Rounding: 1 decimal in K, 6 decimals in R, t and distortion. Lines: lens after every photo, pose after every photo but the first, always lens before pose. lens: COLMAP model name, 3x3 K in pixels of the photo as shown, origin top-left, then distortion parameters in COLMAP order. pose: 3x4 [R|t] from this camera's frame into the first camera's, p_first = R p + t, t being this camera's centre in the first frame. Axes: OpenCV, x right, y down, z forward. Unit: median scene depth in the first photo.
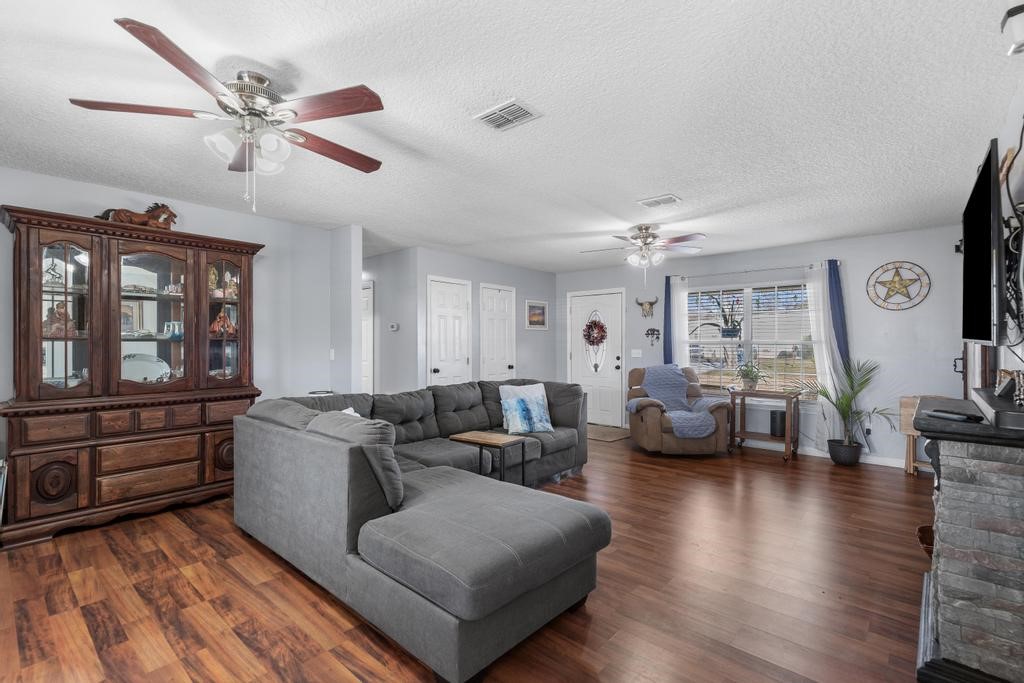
lens RADIAL K [[462.1, 0, 514.6], [0, 462.1, 343.7], [0, 0, 1]] dist [0.001370, 0.000027]
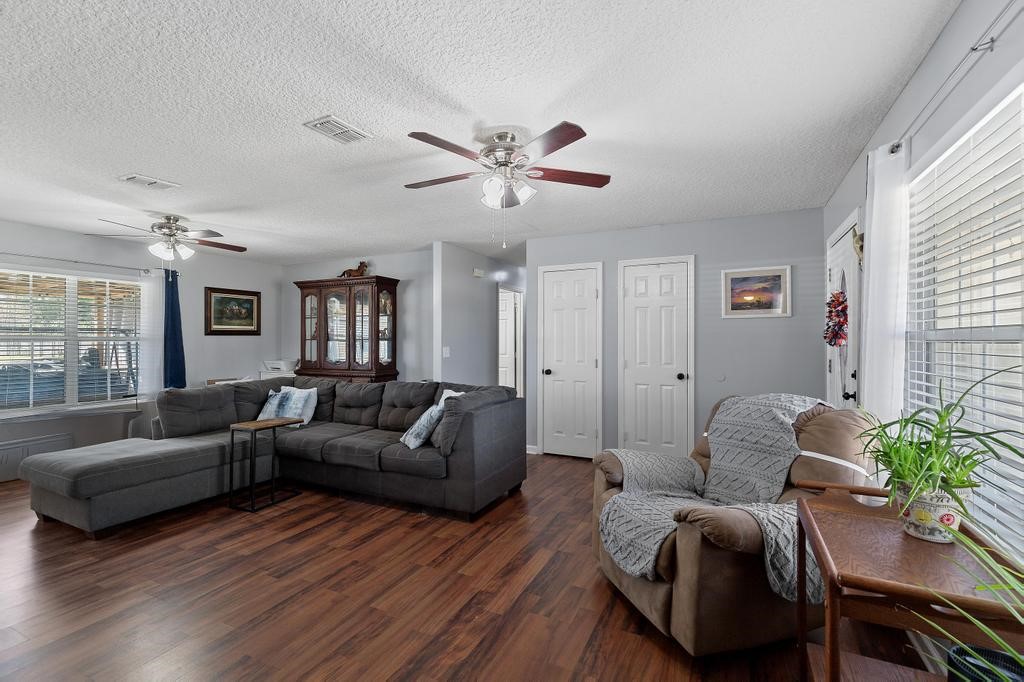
lens RADIAL K [[462.1, 0, 511.7], [0, 462.1, 340.3], [0, 0, 1]] dist [0.001370, 0.000027]
pose [[0.262255, -0.007387, -0.964970, 0.615800], [0.001620, 0.999973, -0.007215, 0.002997], [0.964997, 0.000329, 0.262260, 0.637790]]
